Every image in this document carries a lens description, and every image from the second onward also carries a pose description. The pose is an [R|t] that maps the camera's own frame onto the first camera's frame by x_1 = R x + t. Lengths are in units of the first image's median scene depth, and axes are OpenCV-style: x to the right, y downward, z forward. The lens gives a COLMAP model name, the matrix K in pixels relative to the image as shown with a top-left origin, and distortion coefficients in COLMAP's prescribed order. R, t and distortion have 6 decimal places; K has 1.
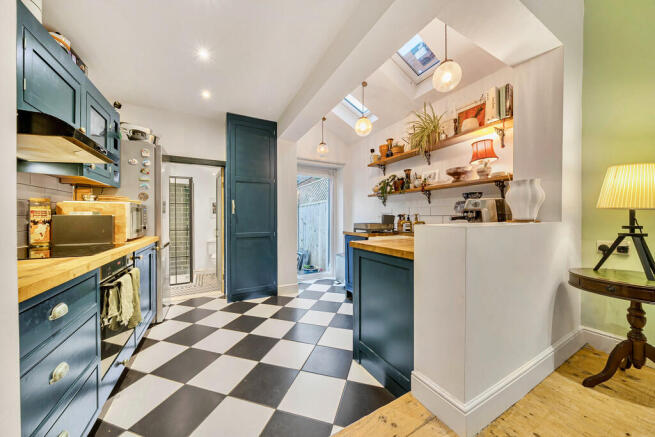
lens RADIAL K [[224.0, 0, 329.1], [0, 224.0, 218.6], [0, 0, 1]] dist [0.000294, 0.000034]
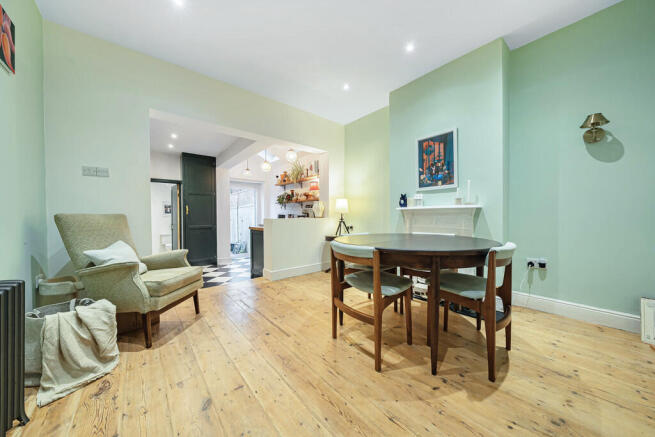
lens RADIAL K [[224.0, 0, 326.8], [0, 224.0, 218.6], [0, 0, 1]] dist [0.000294, 0.000034]
pose [[0.978393, -0.004541, 0.206703, 0.224947], [0.003339, 0.999975, 0.006164, 0.004641], [-0.206726, -0.005341, 0.978384, -0.786157]]
